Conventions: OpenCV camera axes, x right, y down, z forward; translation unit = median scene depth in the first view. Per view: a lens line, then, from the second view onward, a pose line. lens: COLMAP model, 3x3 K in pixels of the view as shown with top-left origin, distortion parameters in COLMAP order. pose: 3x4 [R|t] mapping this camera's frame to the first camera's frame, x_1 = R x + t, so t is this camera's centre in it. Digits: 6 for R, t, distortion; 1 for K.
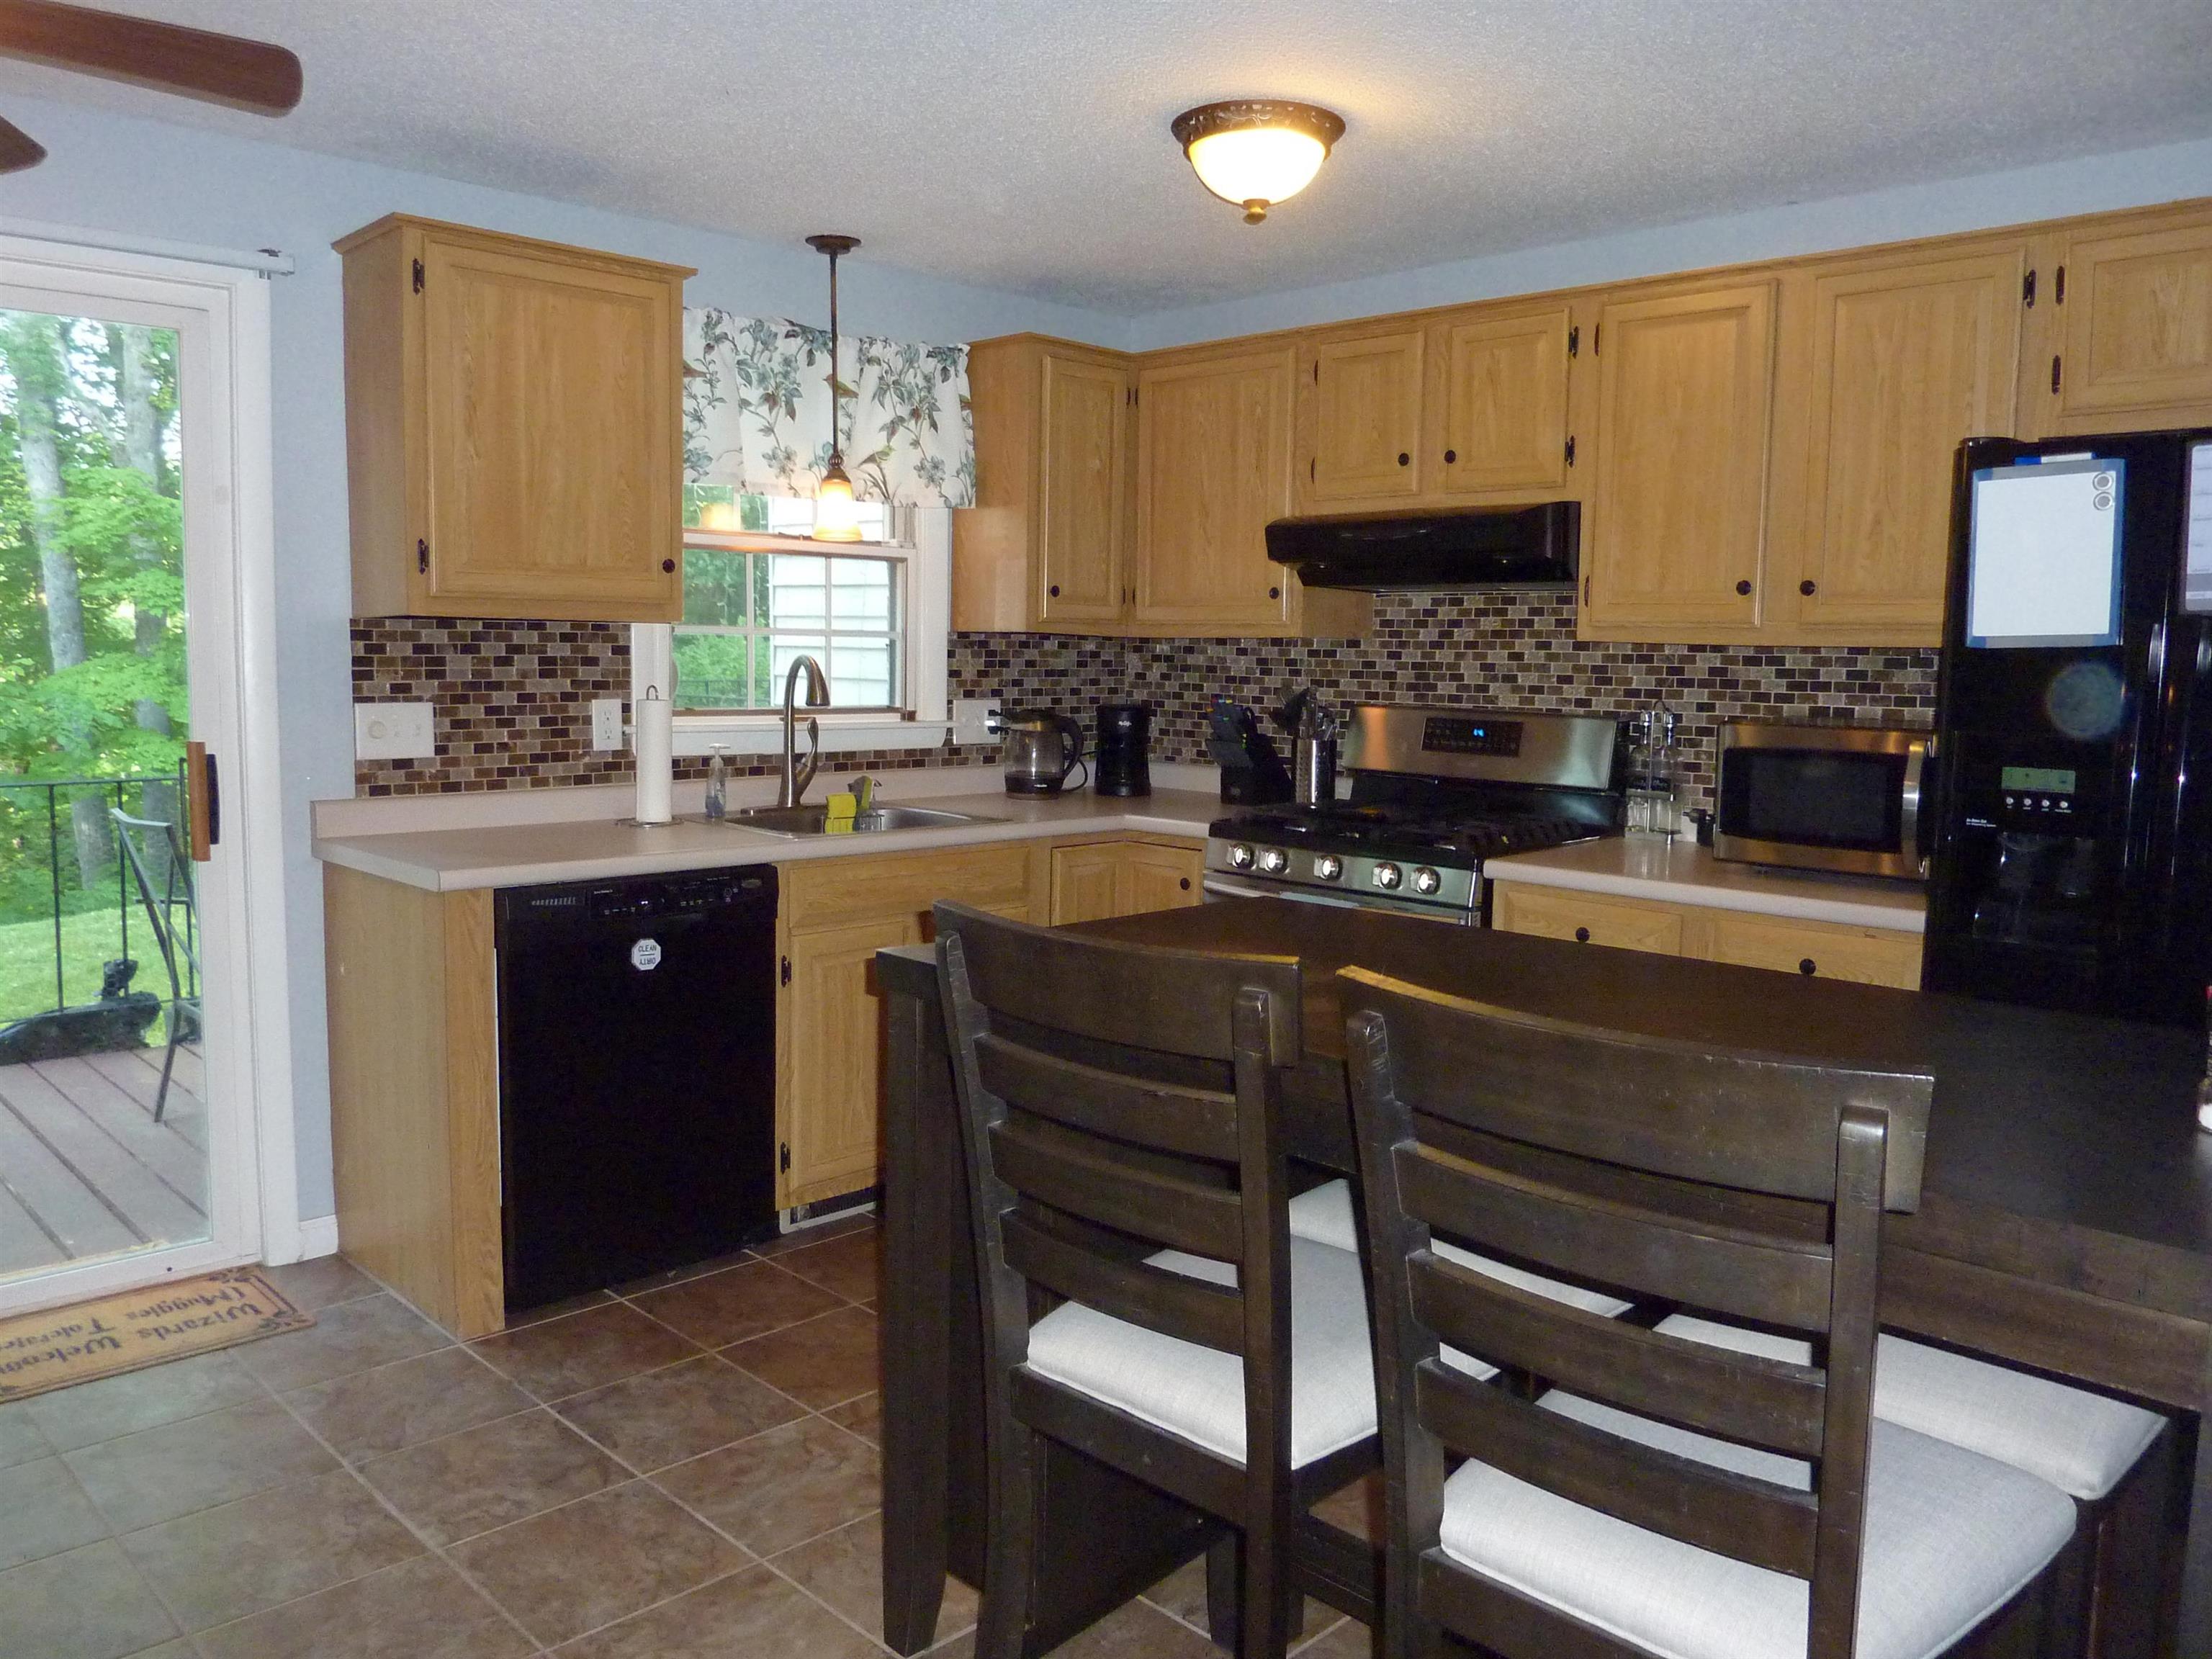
lens RADIAL K [[1691.6, 0, 1100.7], [0, 1691.6, 821.6], [0, 0, 1]] dist [-0.031249, -0.000933]
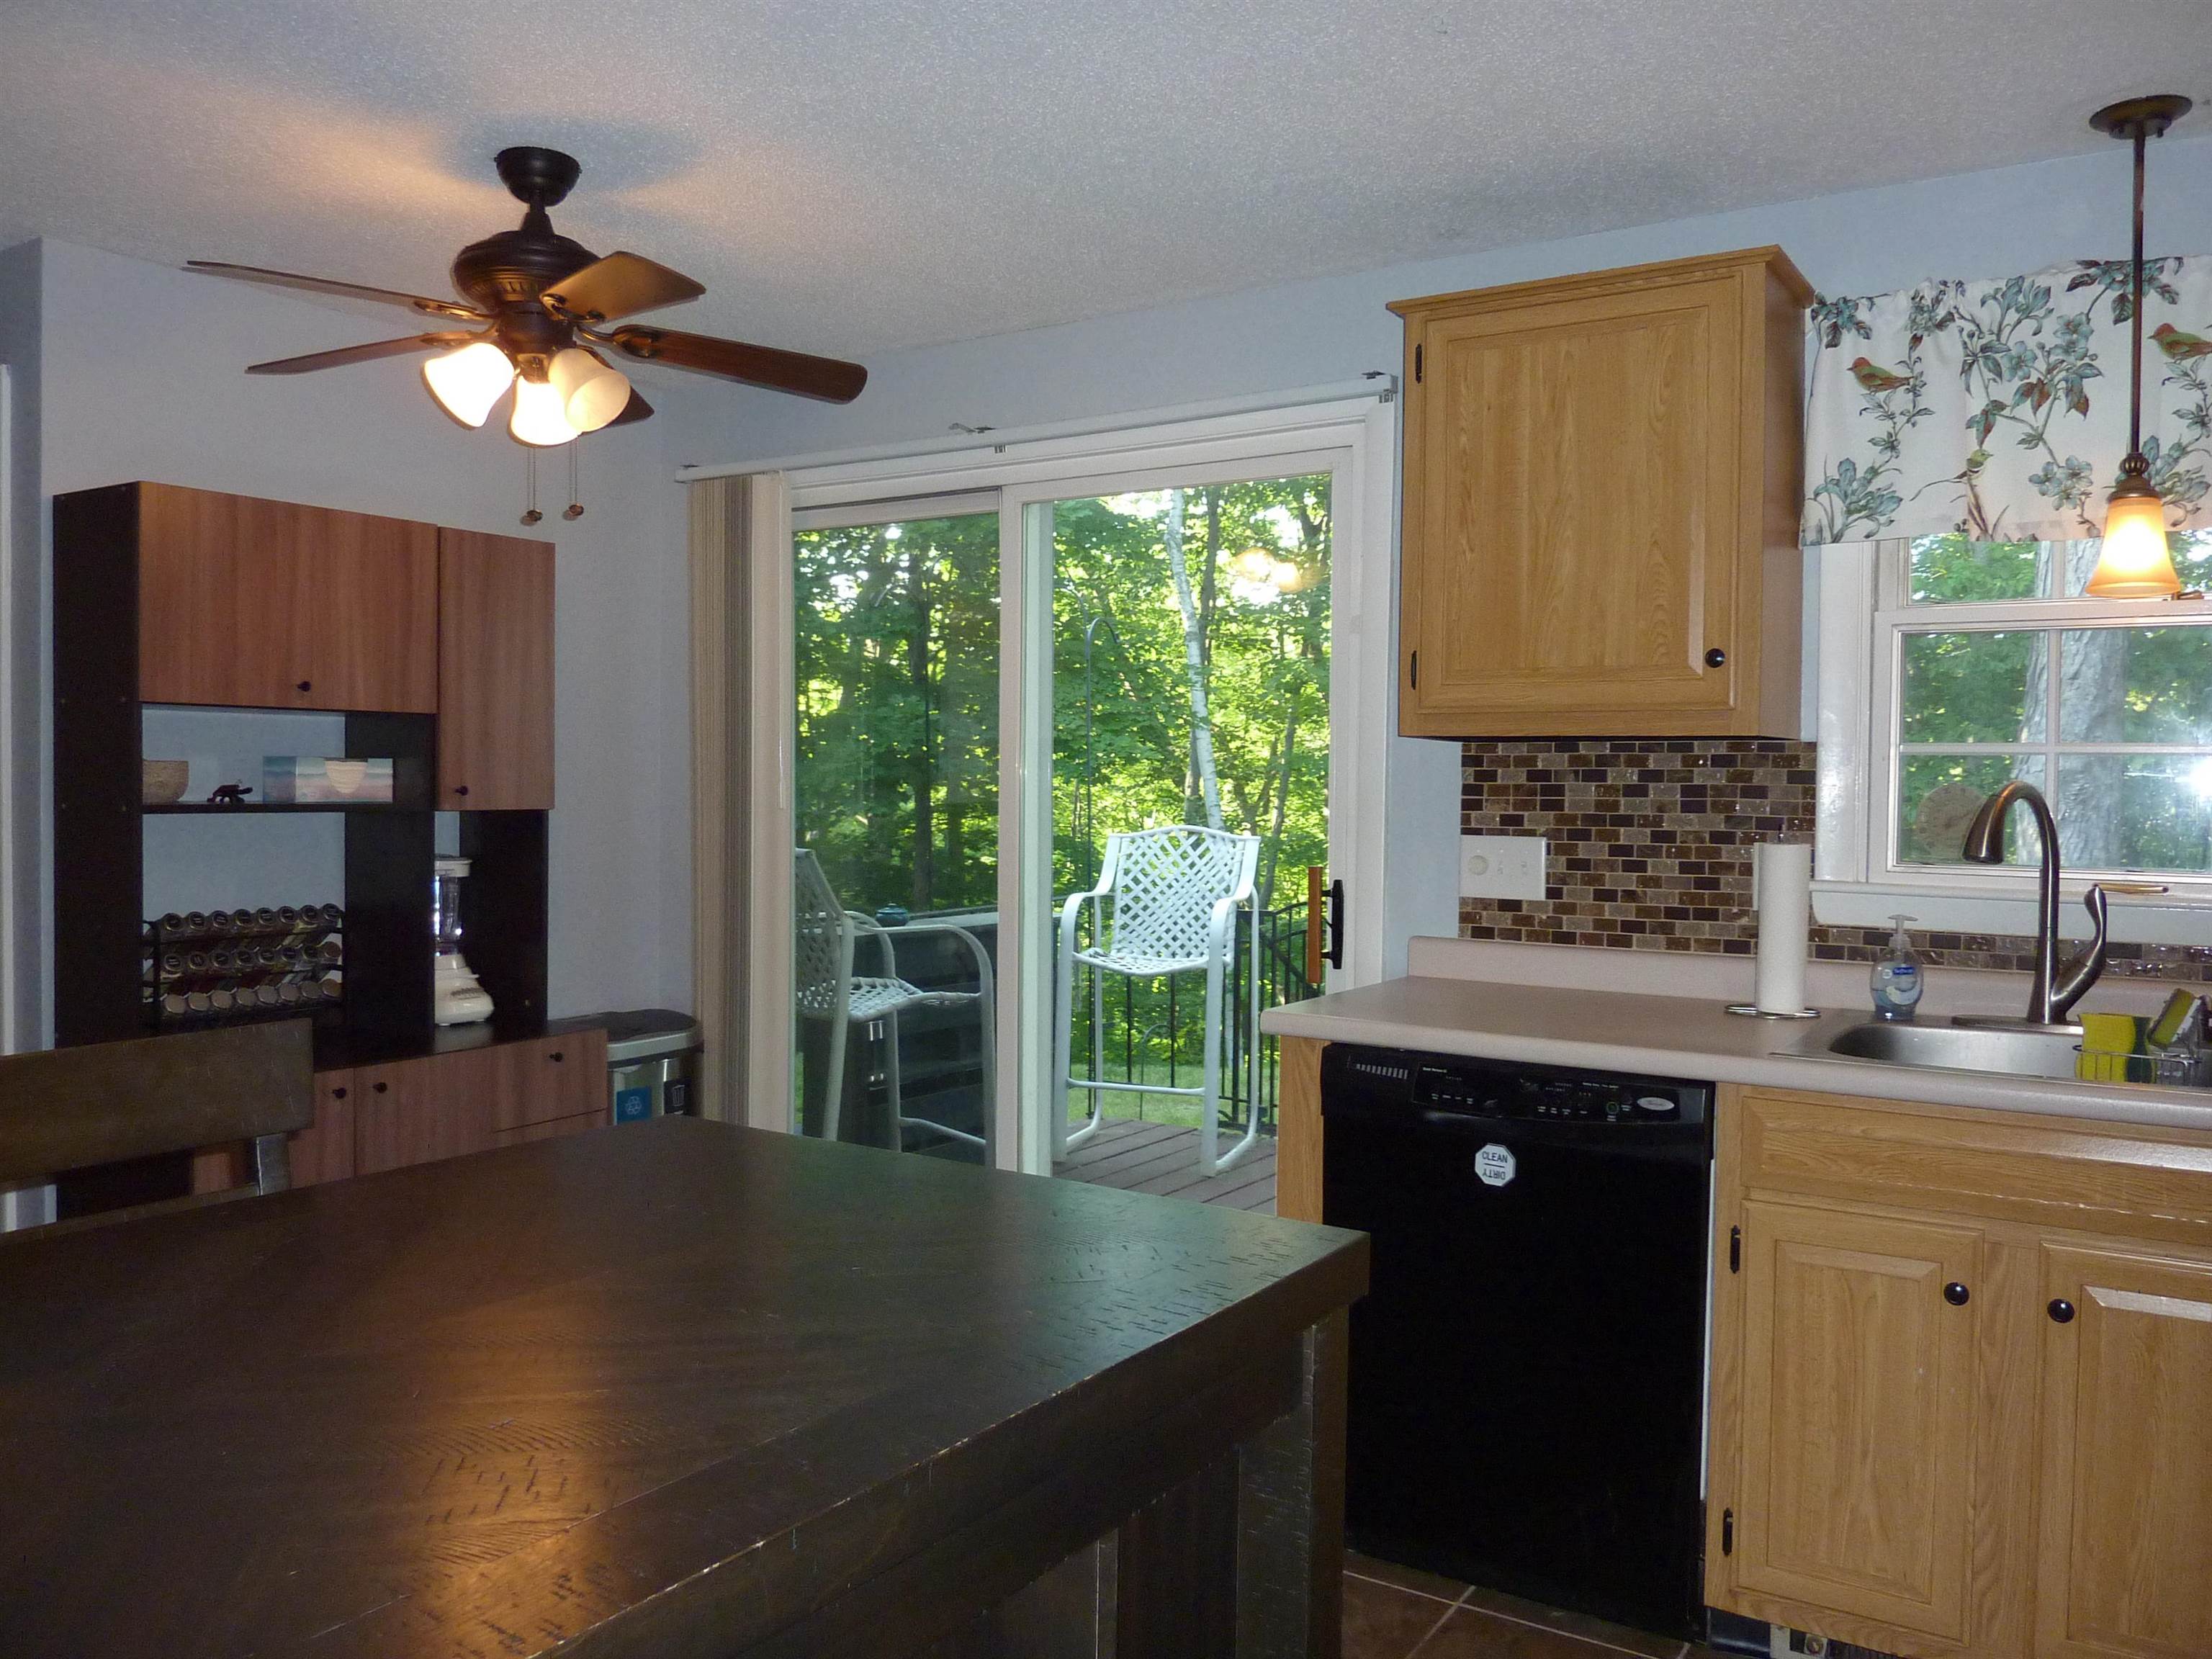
lens RADIAL K [[1691.6, 0, 1103.5], [0, 1691.6, 831.5], [0, 0, 1]] dist [-0.031249, -0.000933]
pose [[0.209393, 0.015853, -0.977703, 0.394447], [-0.108457, 0.994076, -0.007110, -0.042134], [0.971798, 0.107528, 0.209872, 0.584121]]
